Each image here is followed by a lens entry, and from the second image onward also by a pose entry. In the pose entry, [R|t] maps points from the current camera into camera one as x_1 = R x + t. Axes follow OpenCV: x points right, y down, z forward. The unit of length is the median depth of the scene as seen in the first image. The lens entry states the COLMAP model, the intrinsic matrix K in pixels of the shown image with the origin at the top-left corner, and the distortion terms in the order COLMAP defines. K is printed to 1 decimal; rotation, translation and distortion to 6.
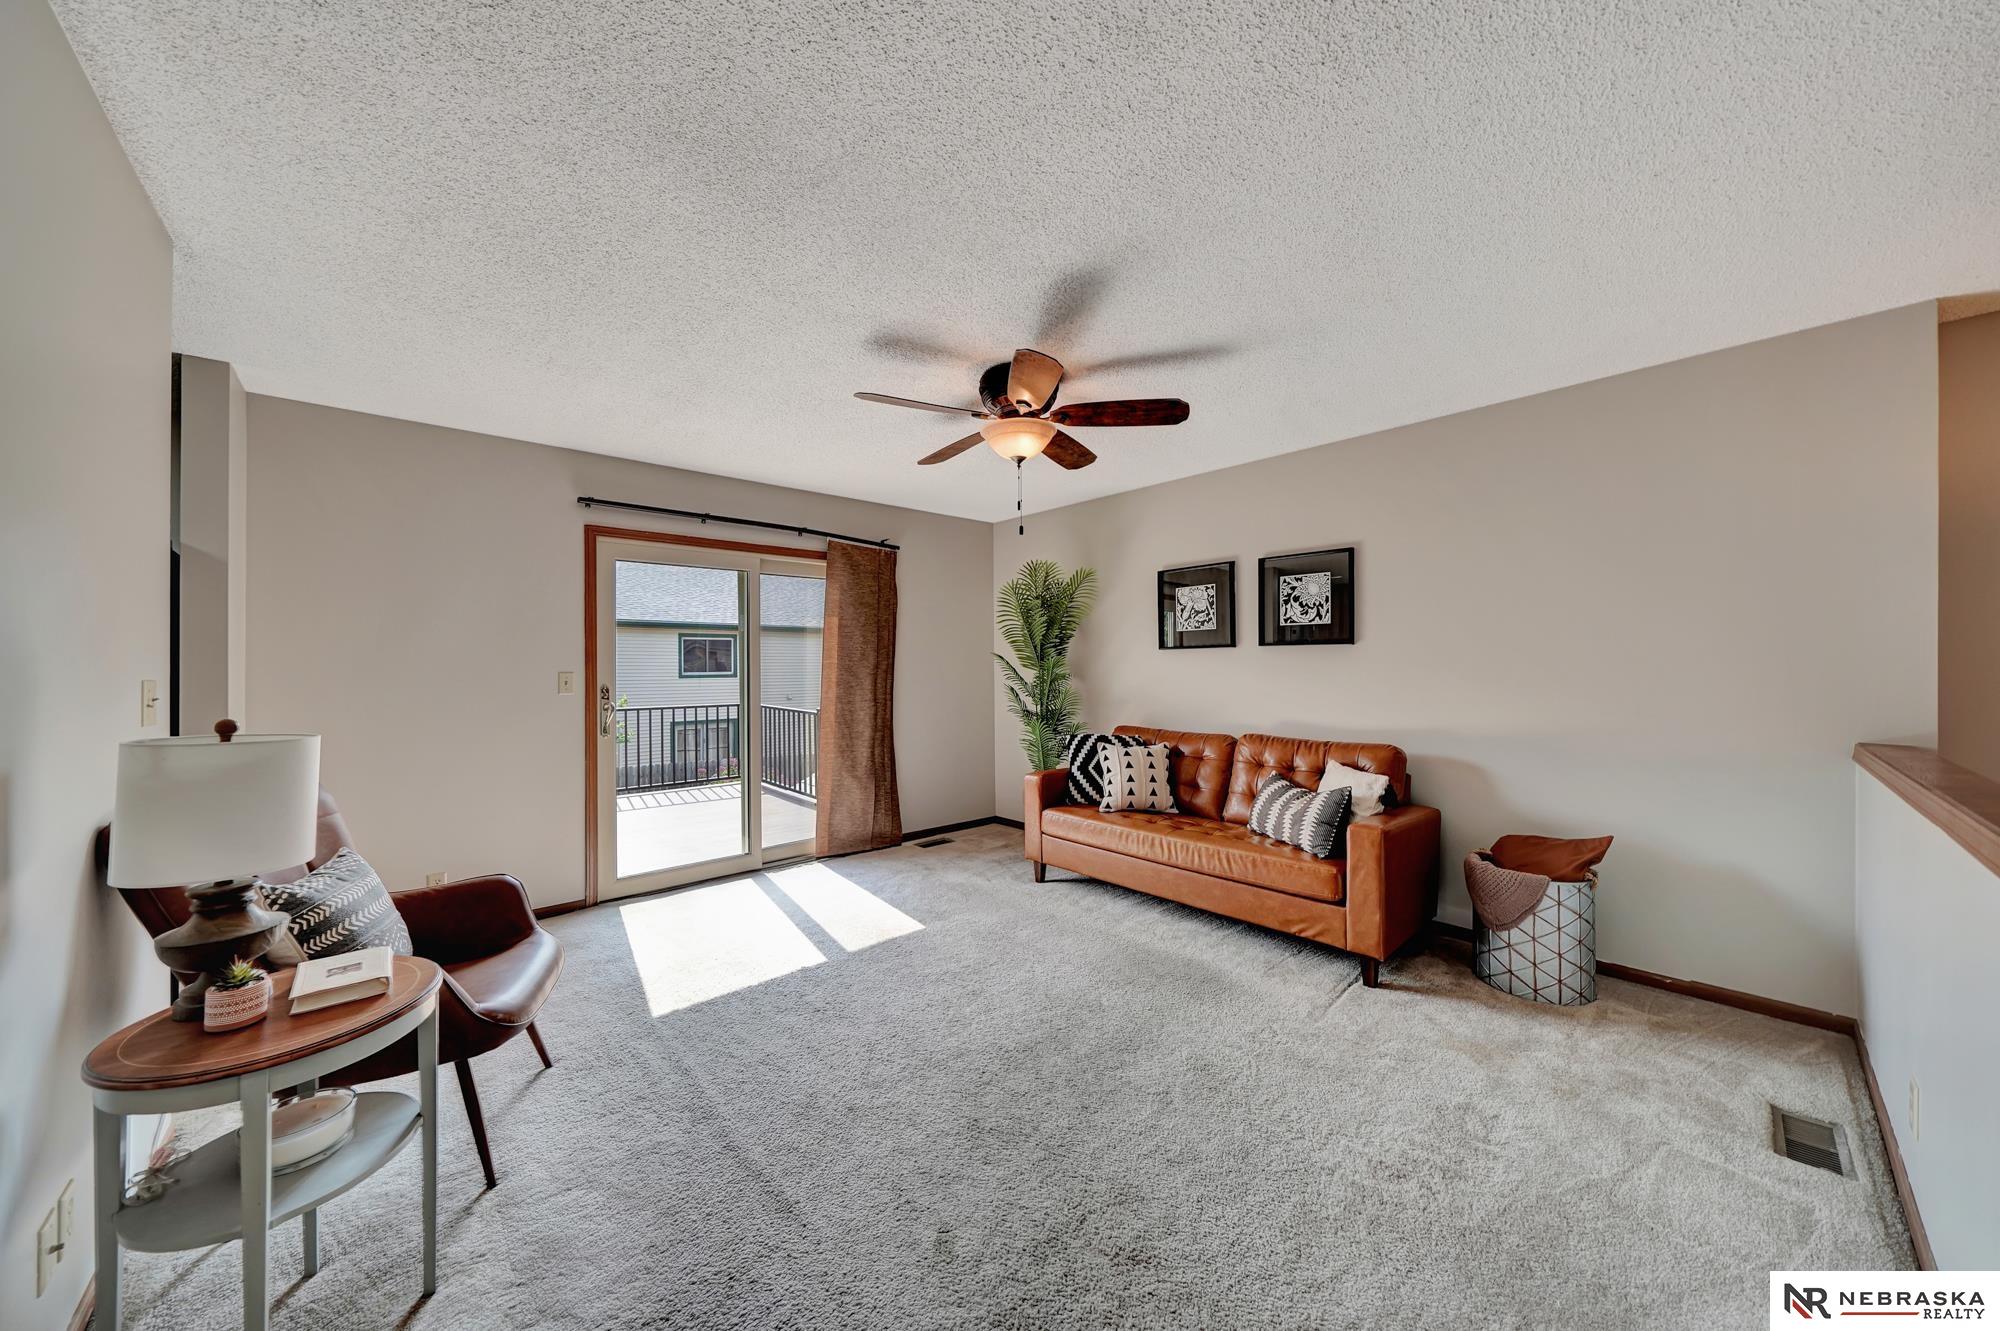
lens RADIAL K [[676.7, 0, 1003.3], [0, 676.7, 658.7], [0, 0, 1]] dist [-0.000358, -0.000041]
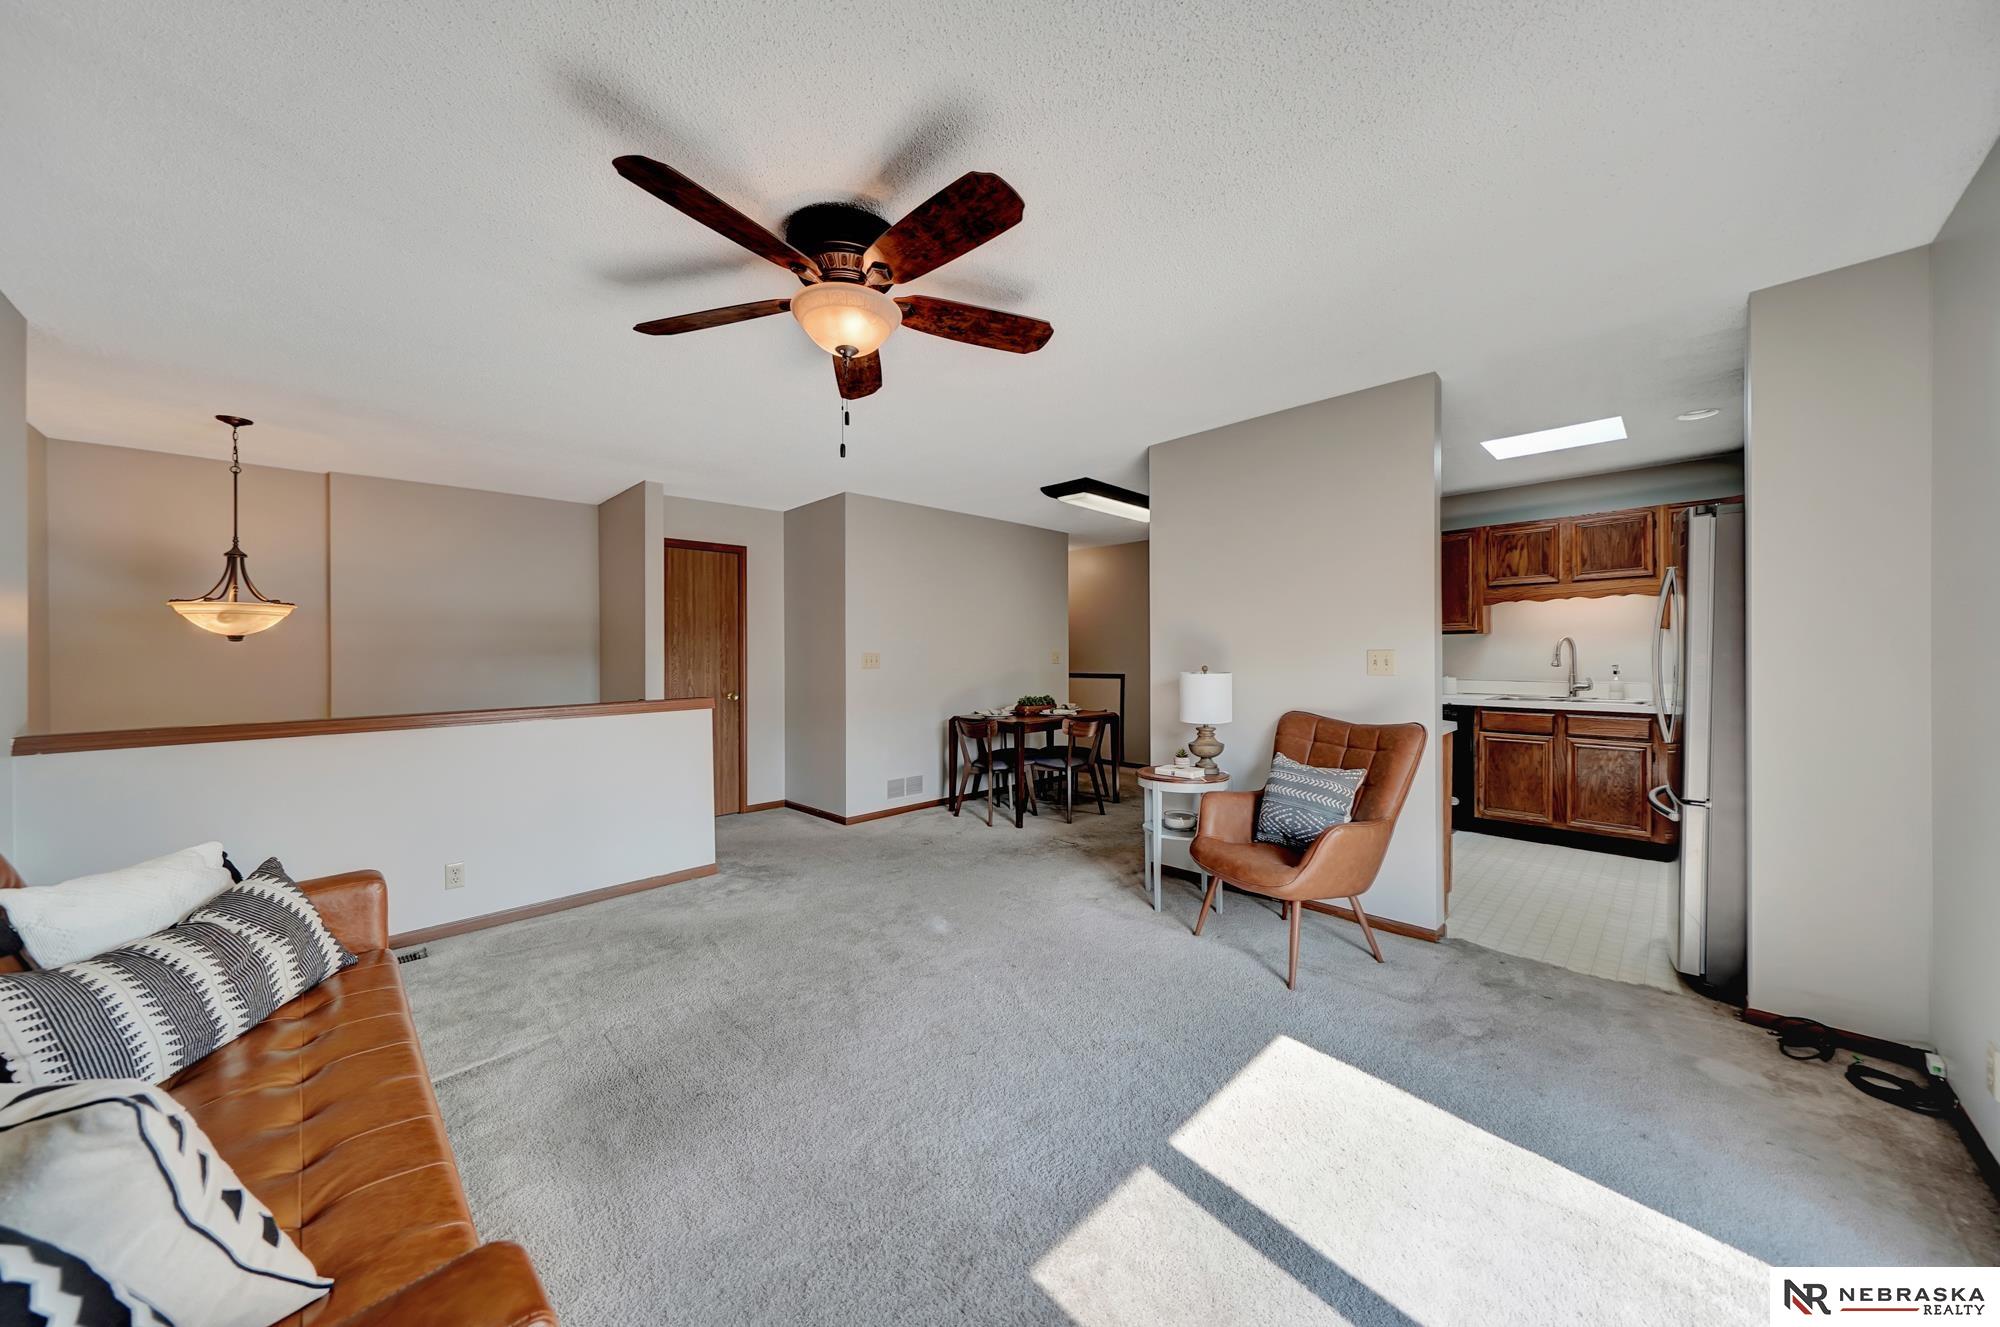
lens RADIAL K [[692.8, 0, 986.8], [0, 692.8, 640.9], [0, 0, 1]] dist [-0.000046, 0.000006]
pose [[-0.999033, 0.013100, -0.041967, -0.069240], [0.014336, 0.999469, -0.029272, 0.021221], [0.041561, -0.029846, -0.998690, 1.289149]]
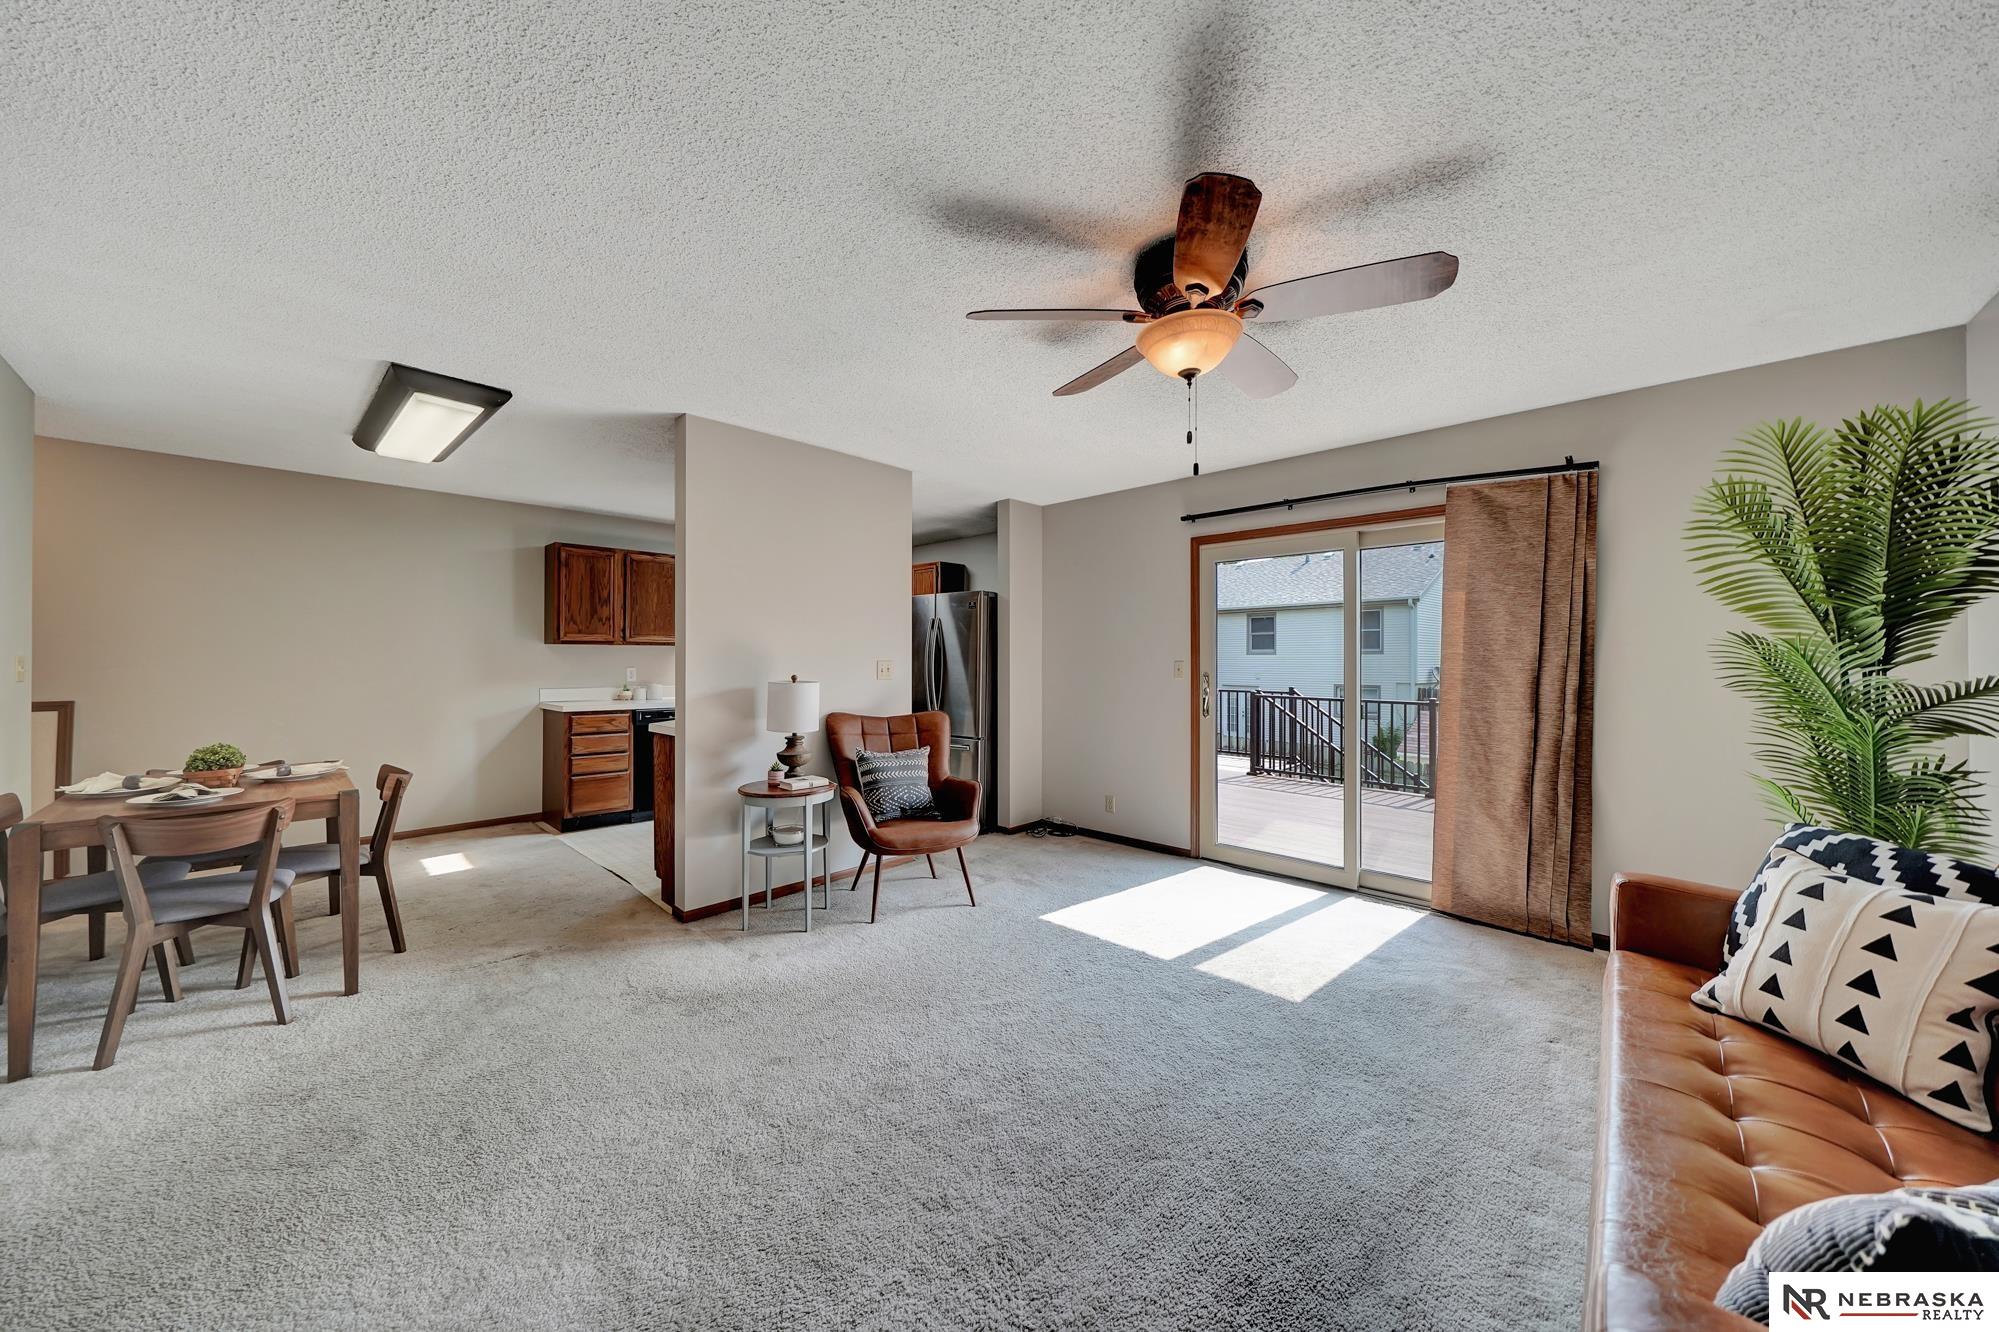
lens RADIAL K [[687.9, 0, 990.5], [0, 687.9, 661.4], [0, 0, 1]] dist [-0.001012, -0.000150]
pose [[0.079956, 0.010150, -0.996747, 0.556843], [0.006563, 0.999921, 0.010709, 0.004420], [0.996777, -0.007398, 0.079883, 0.538857]]
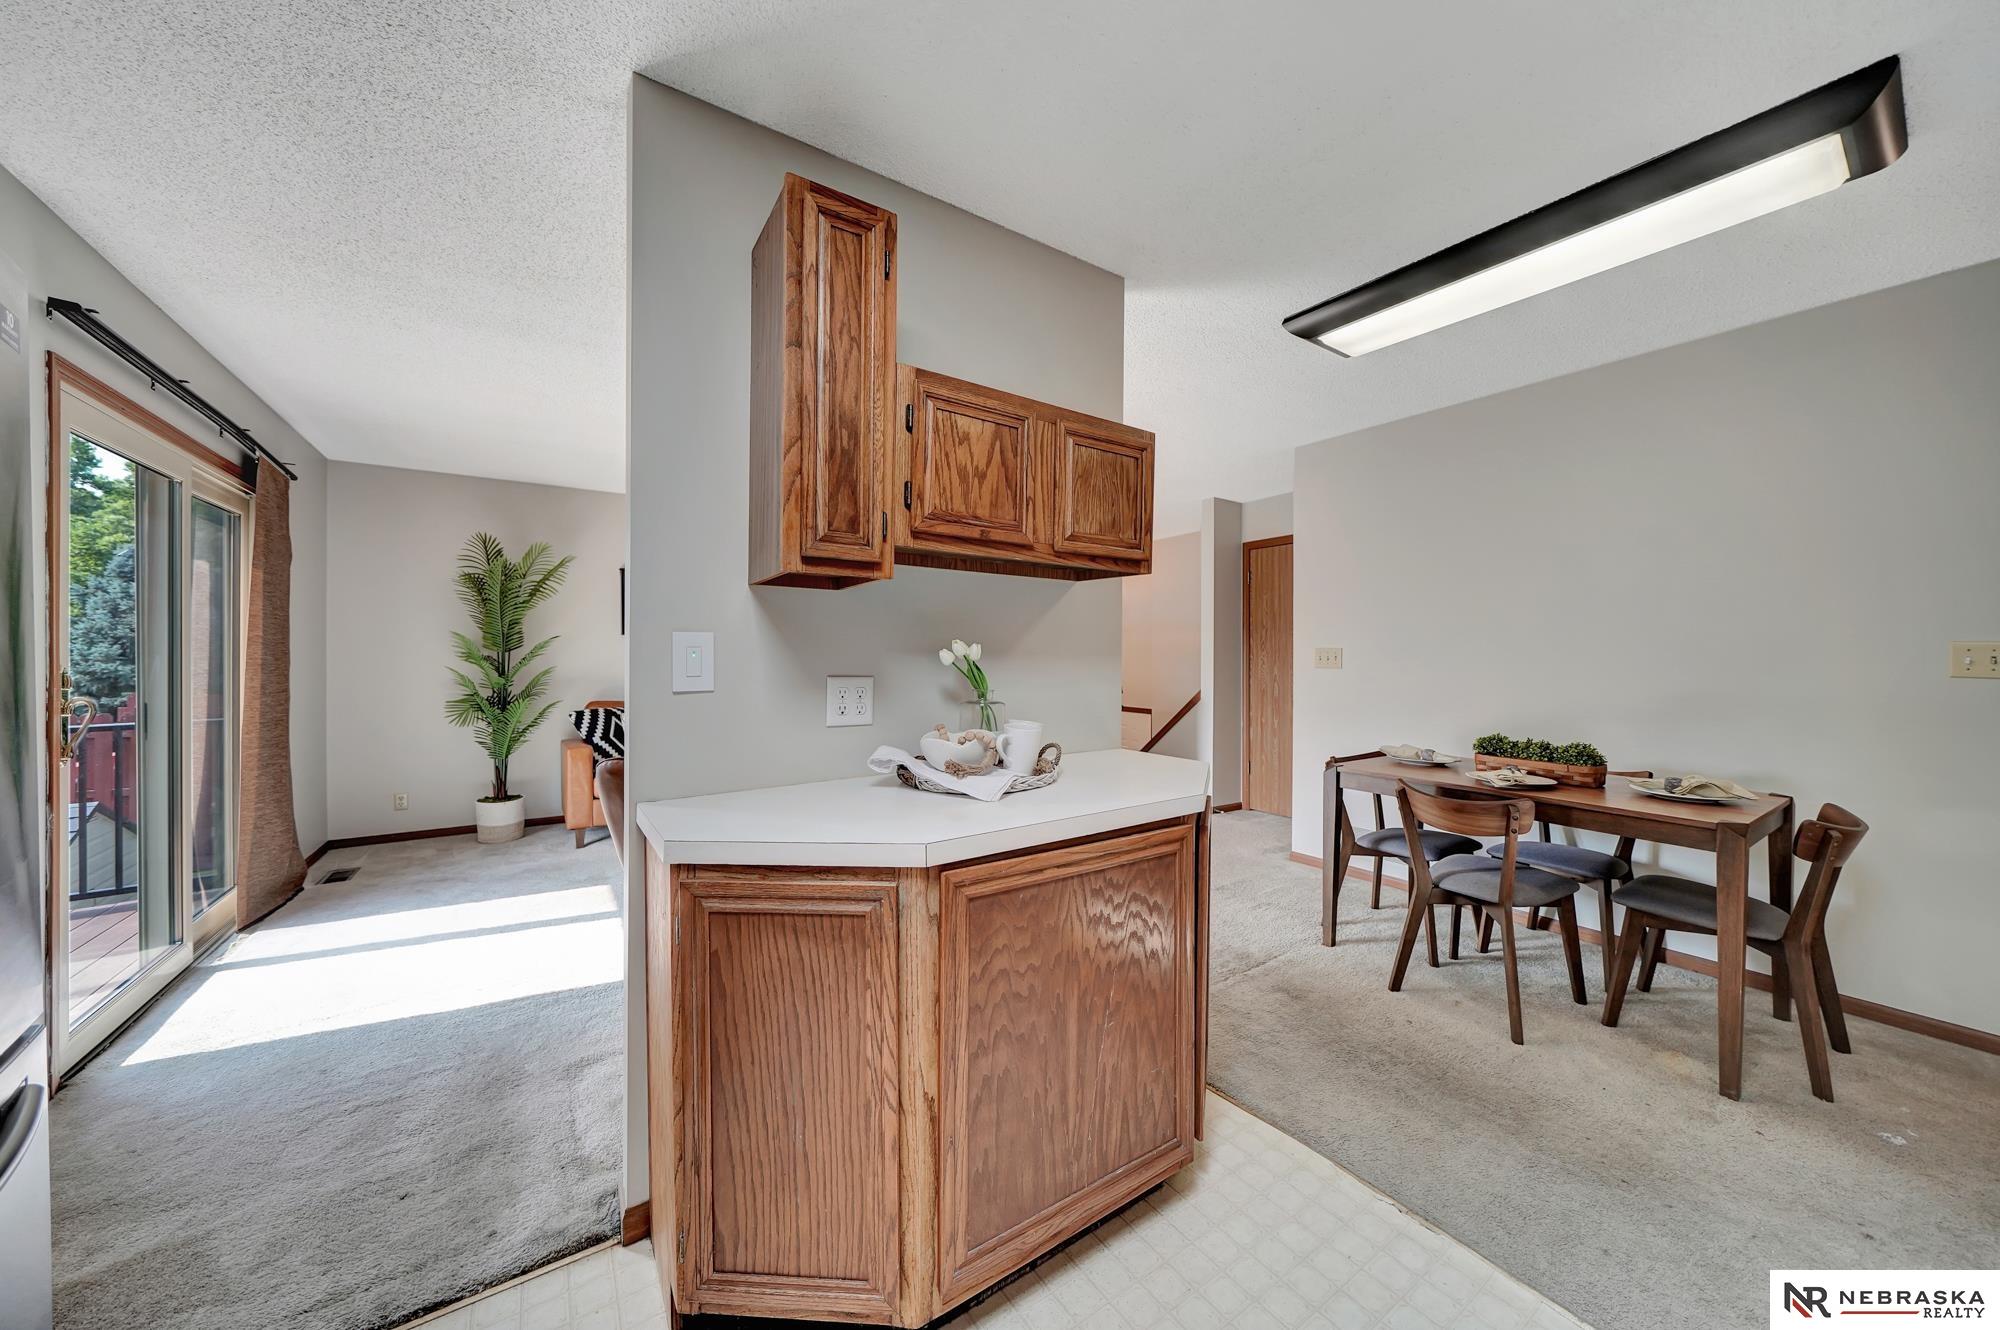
lens RADIAL K [[692.8, 0, 986.8], [0, 692.8, 642.4], [0, 0, 1]] dist [-0.000046, 0.000006]
pose [[0.157243, 0.026224, 0.987212, -1.018177], [-0.012806, 0.999617, -0.024514, 0.025561], [-0.987477, -0.008787, 0.157519, 0.214463]]
